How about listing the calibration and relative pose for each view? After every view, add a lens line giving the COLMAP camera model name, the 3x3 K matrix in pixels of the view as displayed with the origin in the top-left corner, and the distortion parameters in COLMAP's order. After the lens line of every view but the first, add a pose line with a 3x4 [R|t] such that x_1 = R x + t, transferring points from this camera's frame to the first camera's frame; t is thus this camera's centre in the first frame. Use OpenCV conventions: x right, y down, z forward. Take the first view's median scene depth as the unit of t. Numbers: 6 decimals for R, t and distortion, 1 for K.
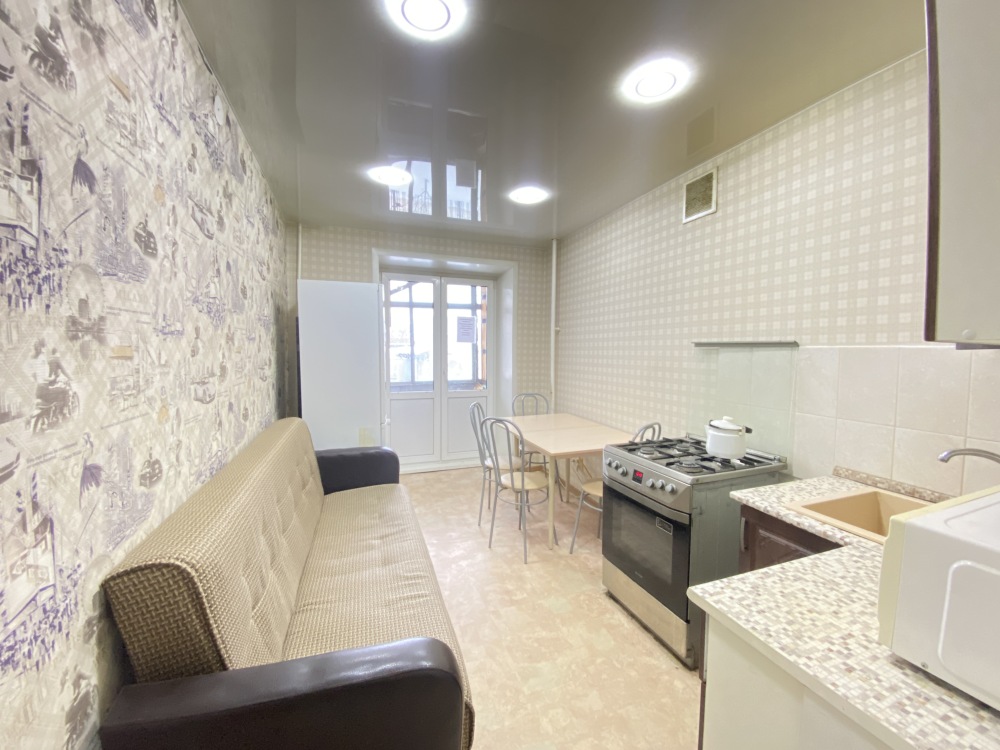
lens RADIAL K [[403.4, 0, 499.3], [0, 403.4, 370.7], [0, 0, 1]] dist [0.025599, -0.024203]
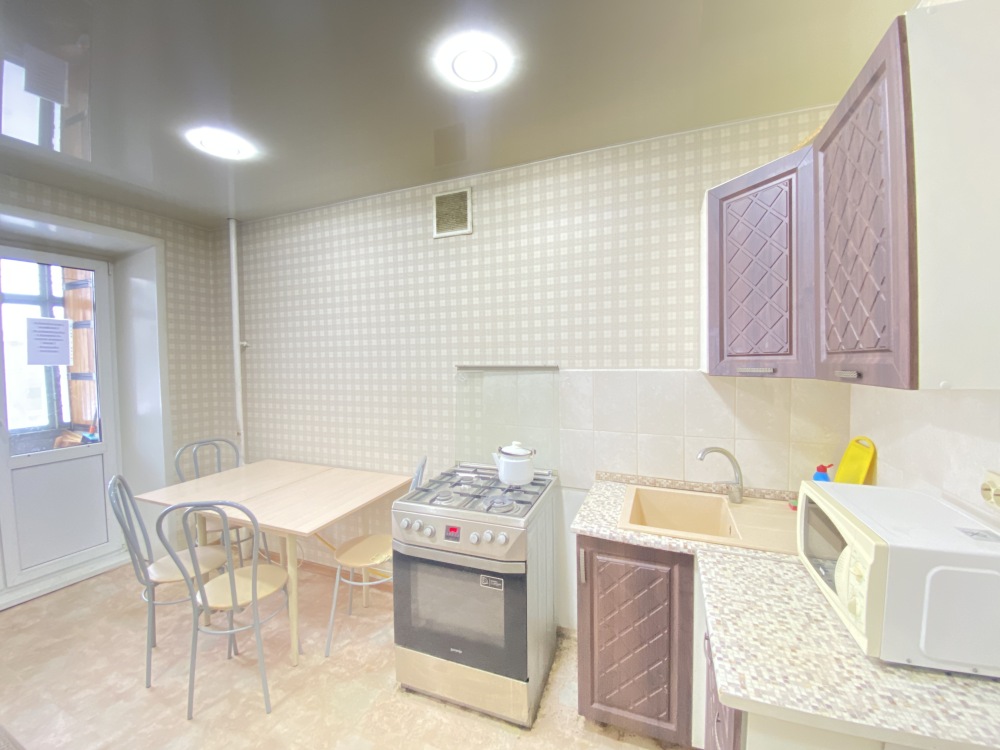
lens RADIAL K [[403.4, 0, 499.3], [0, 403.4, 370.7], [0, 0, 1]] dist [0.025599, -0.024203]
pose [[0.662179, -0.039069, 0.748327, -0.174279], [0.055014, 0.998480, 0.003448, -0.059114], [-0.747324, 0.038885, 0.663322, 0.320145]]
